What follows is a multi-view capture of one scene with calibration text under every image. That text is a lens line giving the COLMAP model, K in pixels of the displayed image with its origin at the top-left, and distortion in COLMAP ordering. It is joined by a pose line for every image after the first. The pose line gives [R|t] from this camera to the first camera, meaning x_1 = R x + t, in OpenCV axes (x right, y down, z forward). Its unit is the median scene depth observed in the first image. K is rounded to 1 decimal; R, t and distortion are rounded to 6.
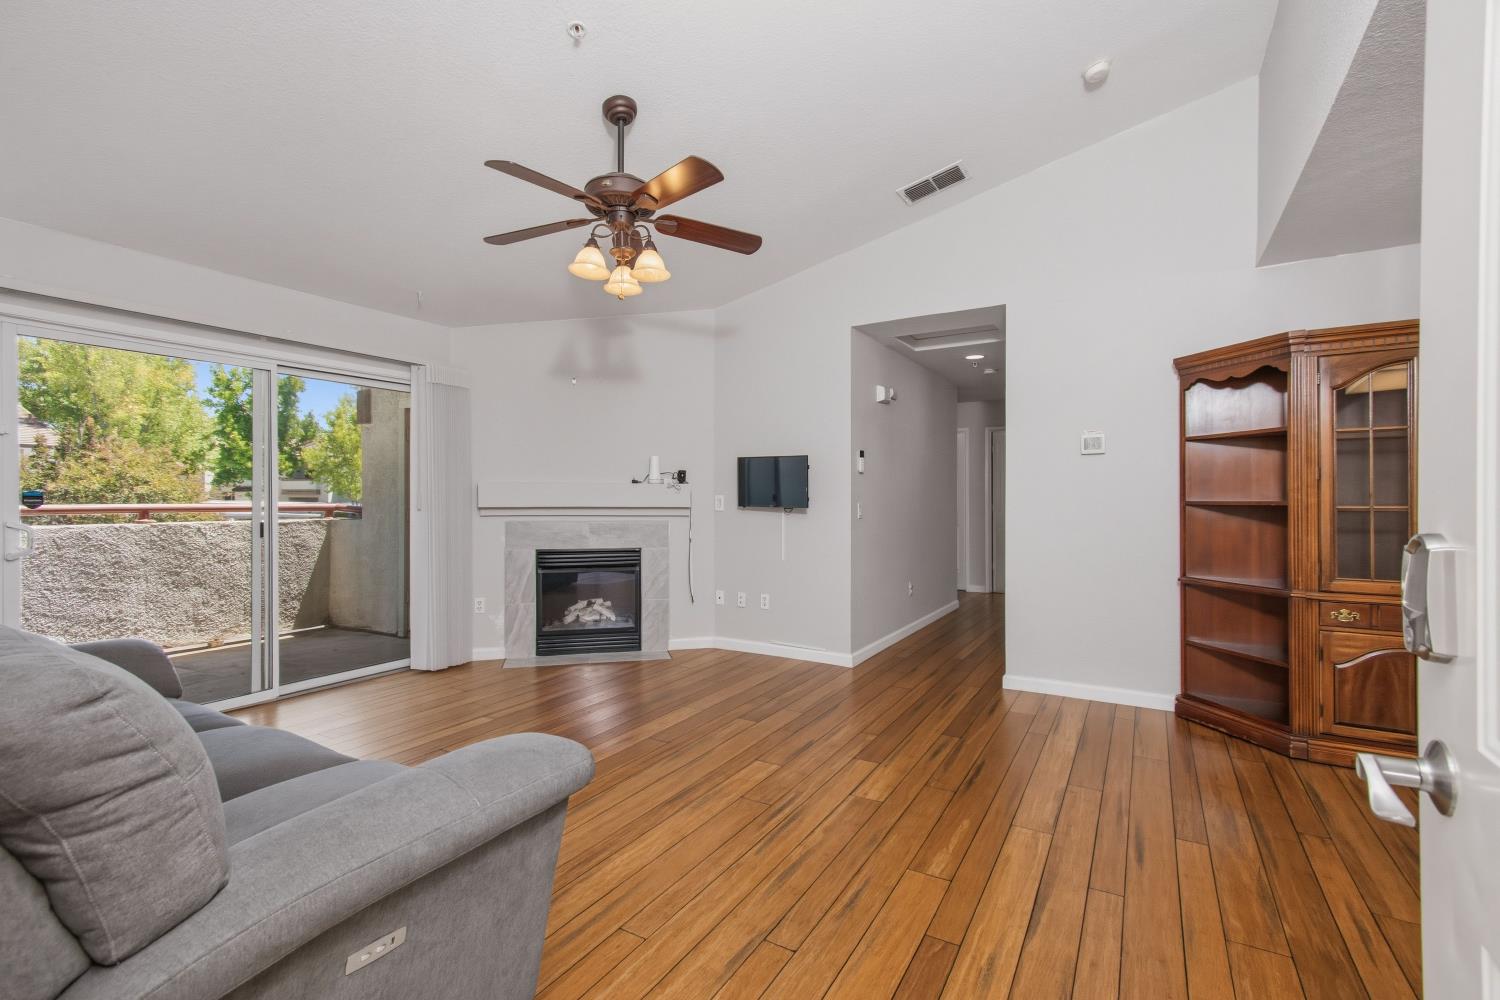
lens RADIAL K [[672.4, 0, 750.0], [0, 672.4, 500.0], [0, 0, 1]] dist [0.014254, 0.000114]
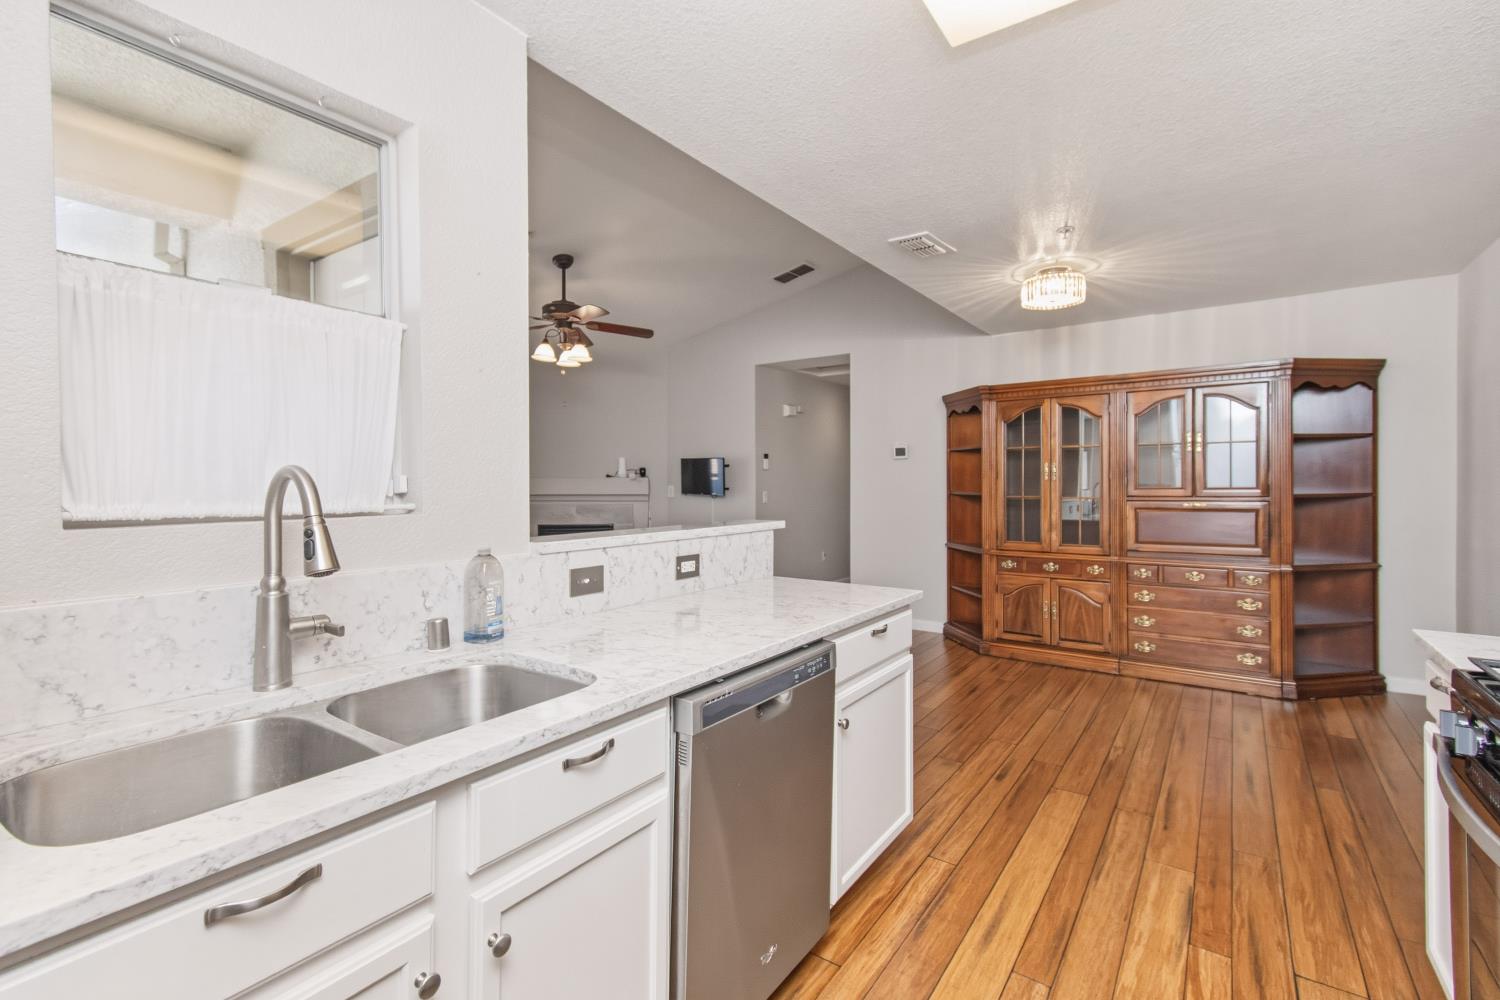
lens RADIAL K [[693.7, 0, 748.3], [0, 693.7, 487.7], [0, 0, 1]] dist [0.017666, 0.000099]
pose [[0.996960, 0.002415, -0.077883, 0.241655], [-0.002240, 0.999995, 0.002339, -0.007789], [0.077889, -0.002158, 0.996960, -0.421688]]
